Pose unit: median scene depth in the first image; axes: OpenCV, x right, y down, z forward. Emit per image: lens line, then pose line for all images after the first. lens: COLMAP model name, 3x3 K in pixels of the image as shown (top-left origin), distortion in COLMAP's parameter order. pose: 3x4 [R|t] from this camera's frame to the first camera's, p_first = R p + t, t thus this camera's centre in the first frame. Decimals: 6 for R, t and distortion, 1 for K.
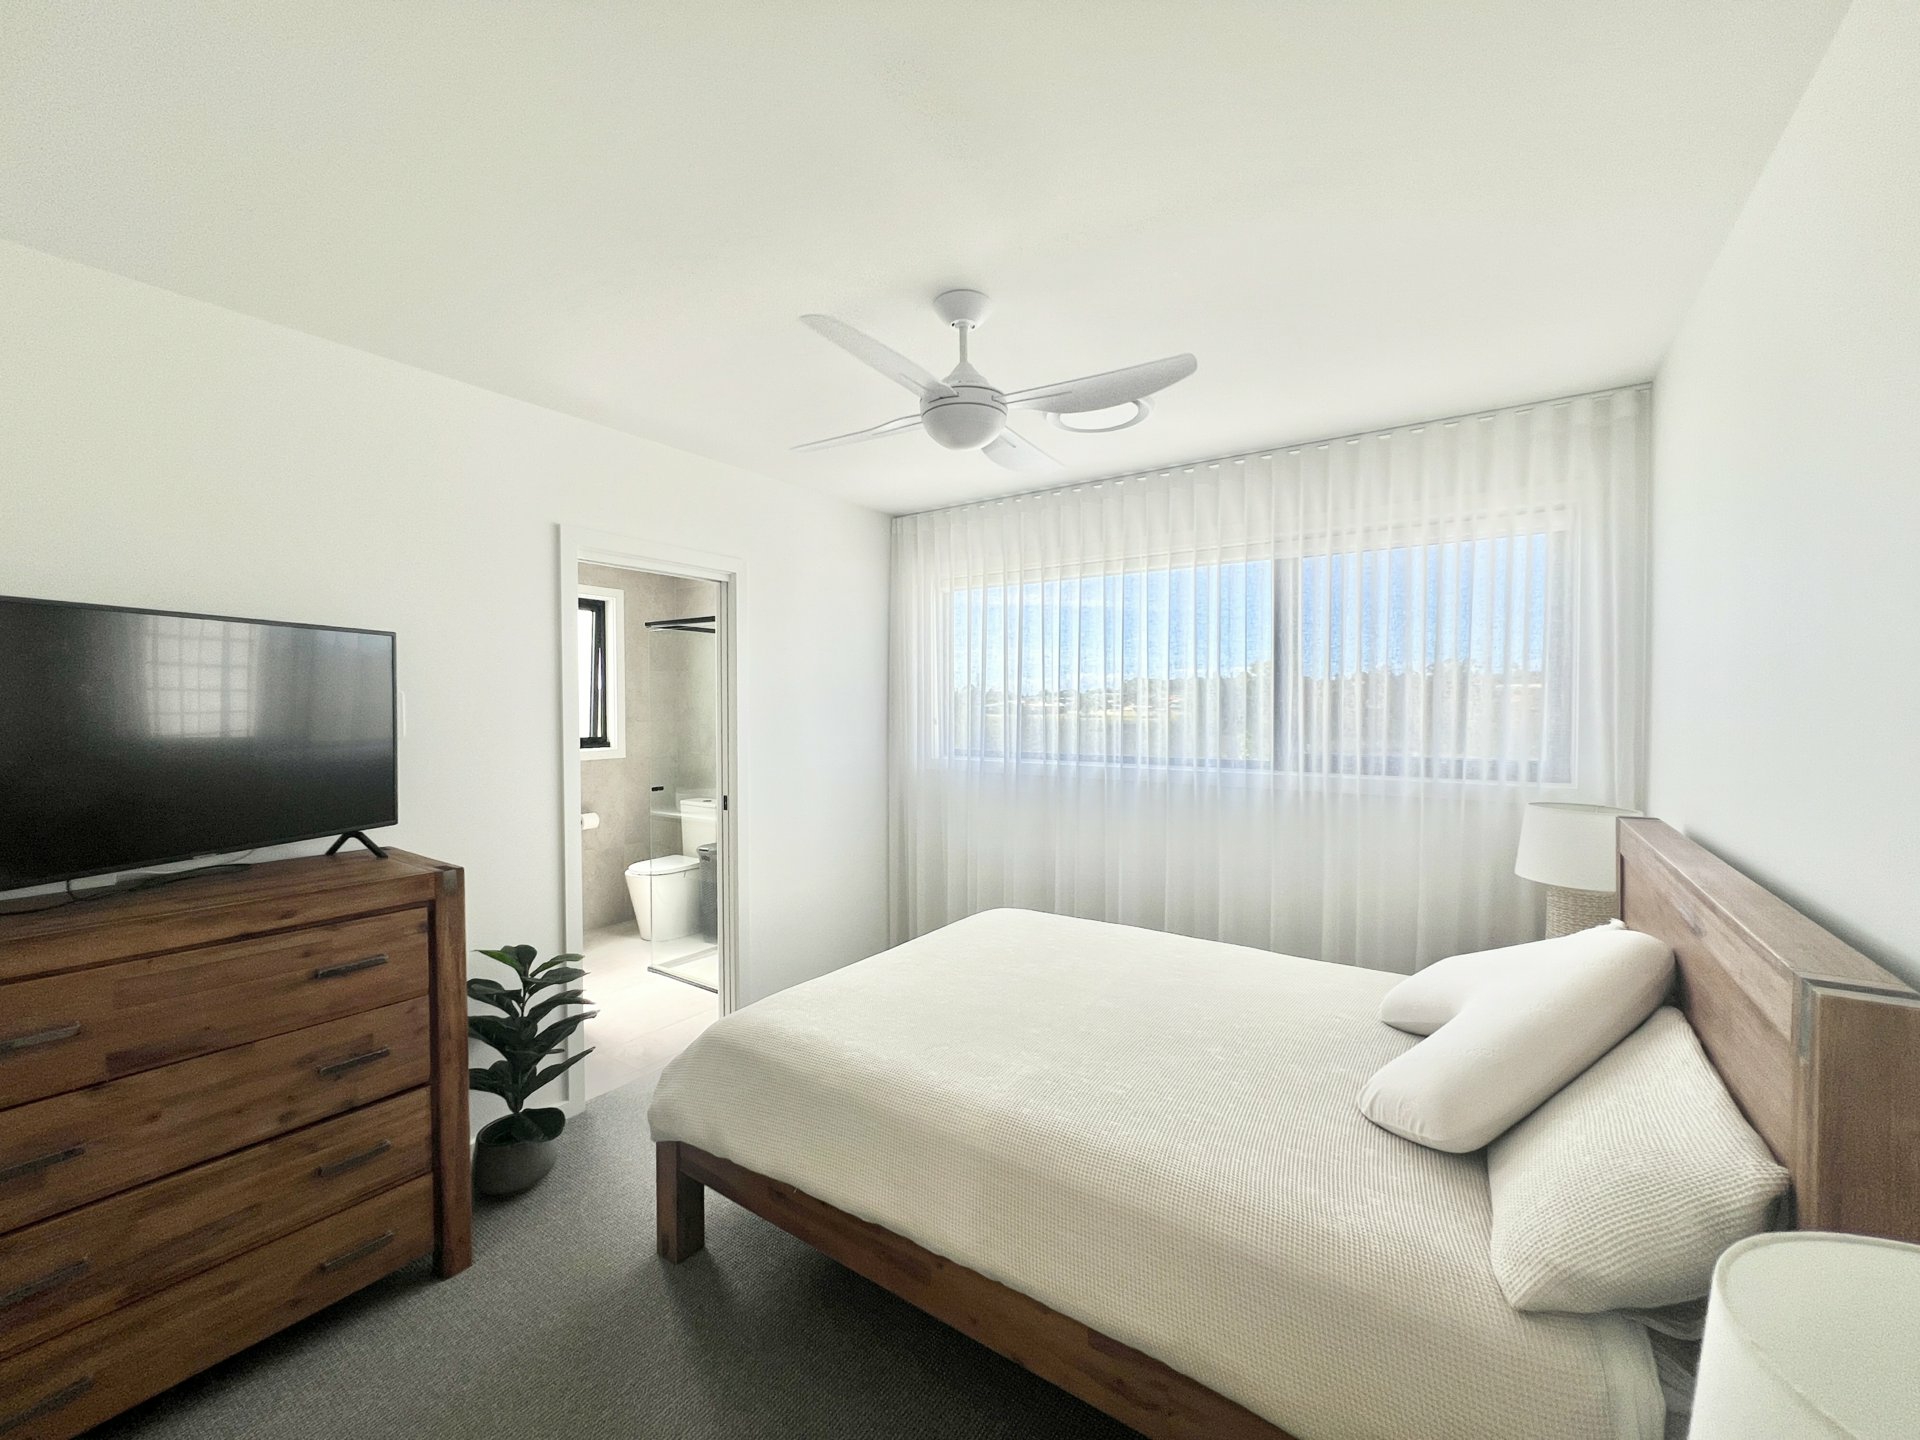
lens RADIAL K [[767.7, 0, 957.6], [0, 767.7, 714.8], [0, 0, 1]] dist [-0.018508, 0.004016]
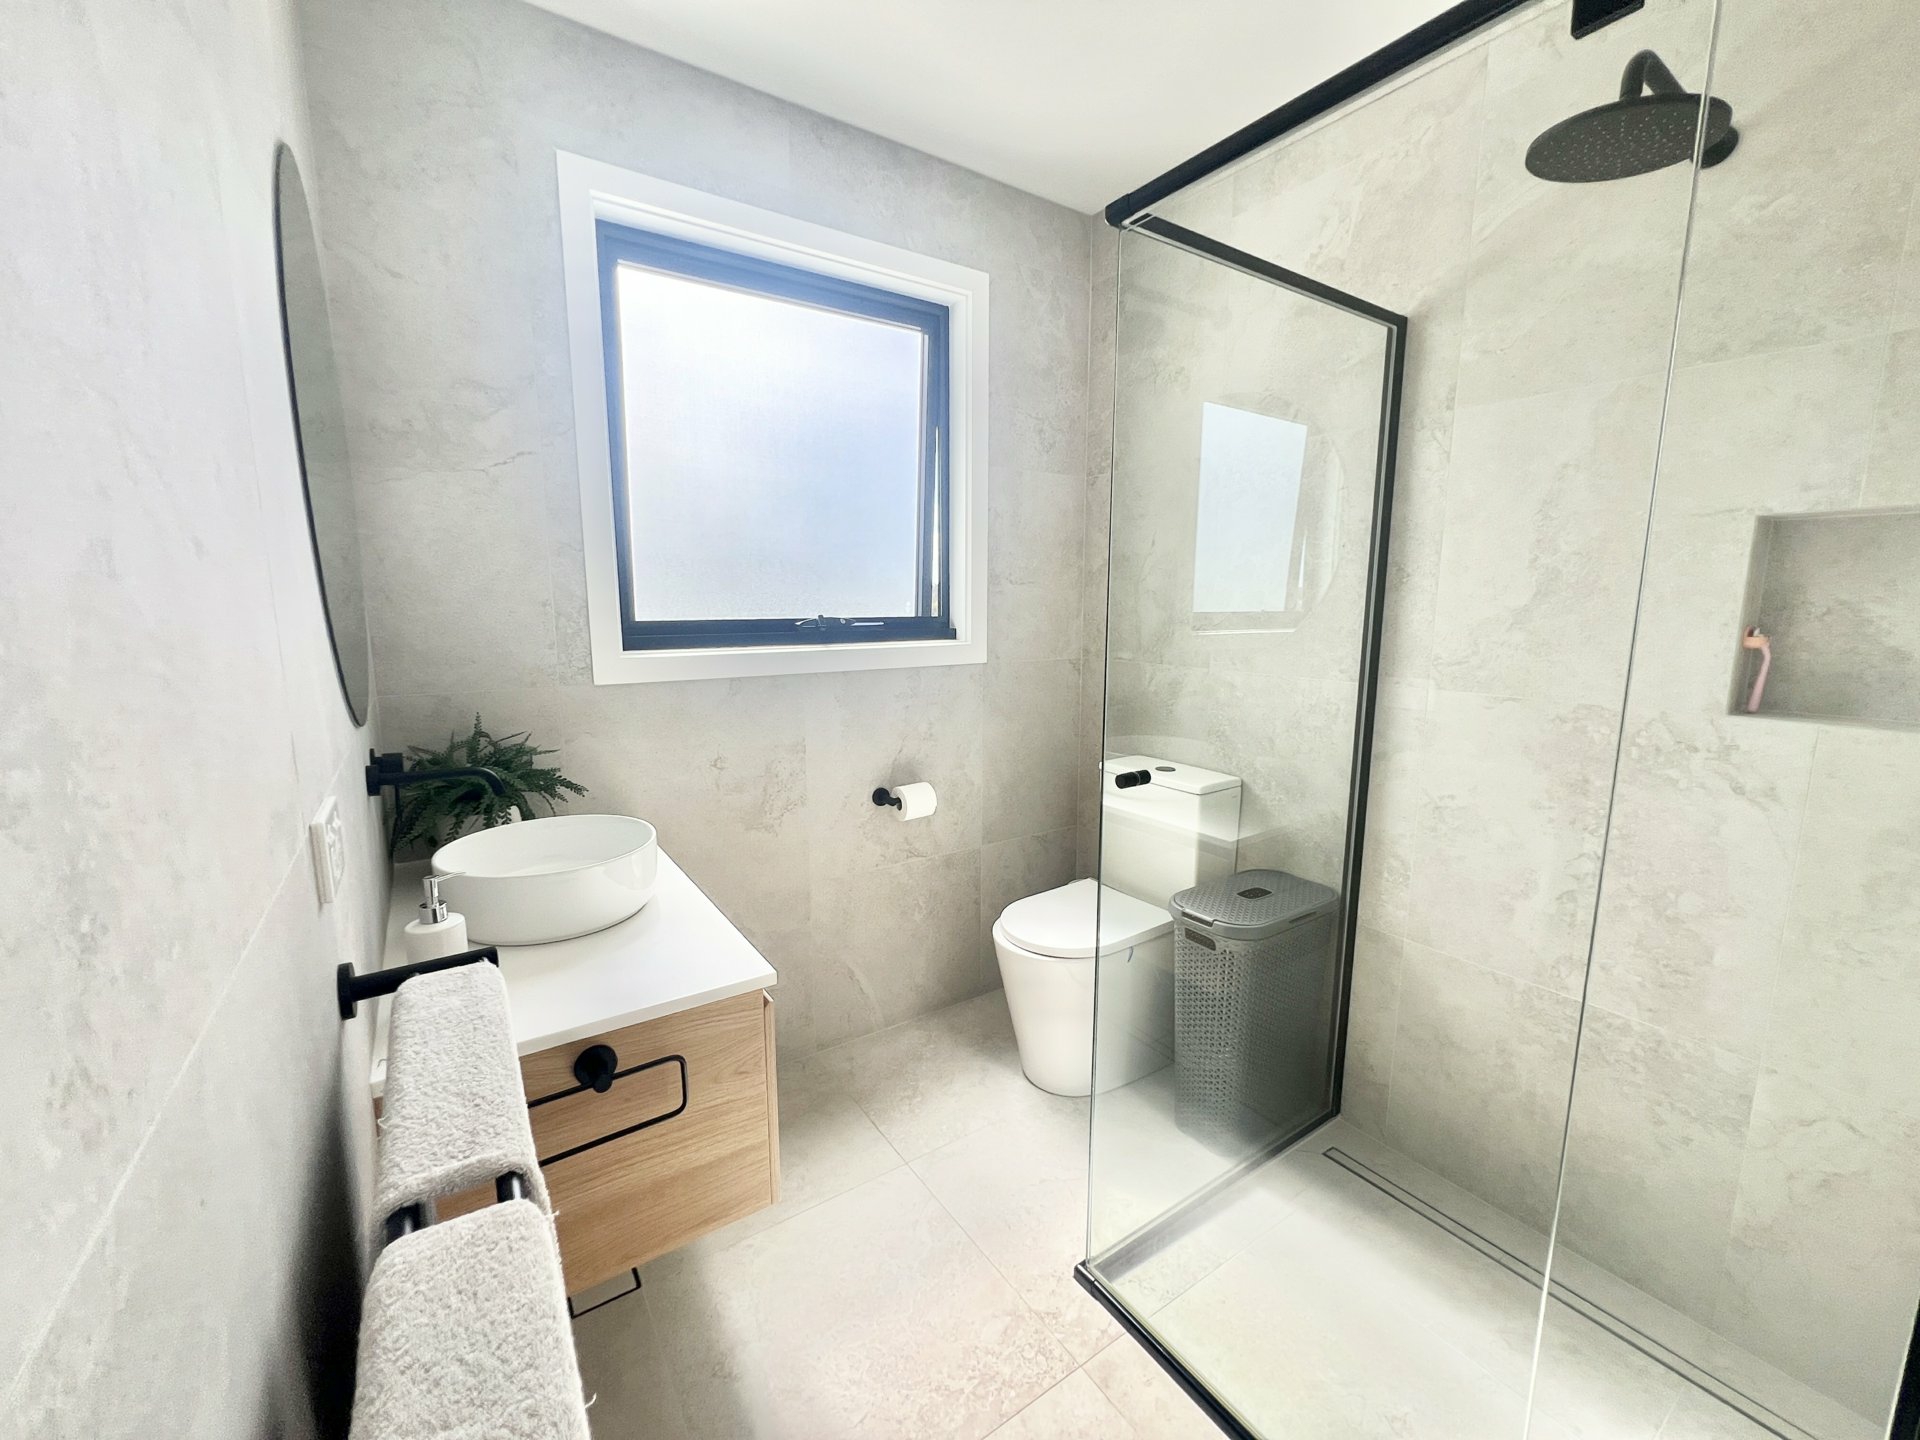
lens RADIAL K [[772.7, 0, 960.6], [0, 772.7, 719.0], [0, 0, 1]] dist [0.000775, 0.000008]
pose [[0.933046, 0.062535, -0.354281, -0.283142], [-0.011833, 0.989578, 0.143510, 0.023113], [0.359563, -0.129710, 0.924061, 0.561751]]
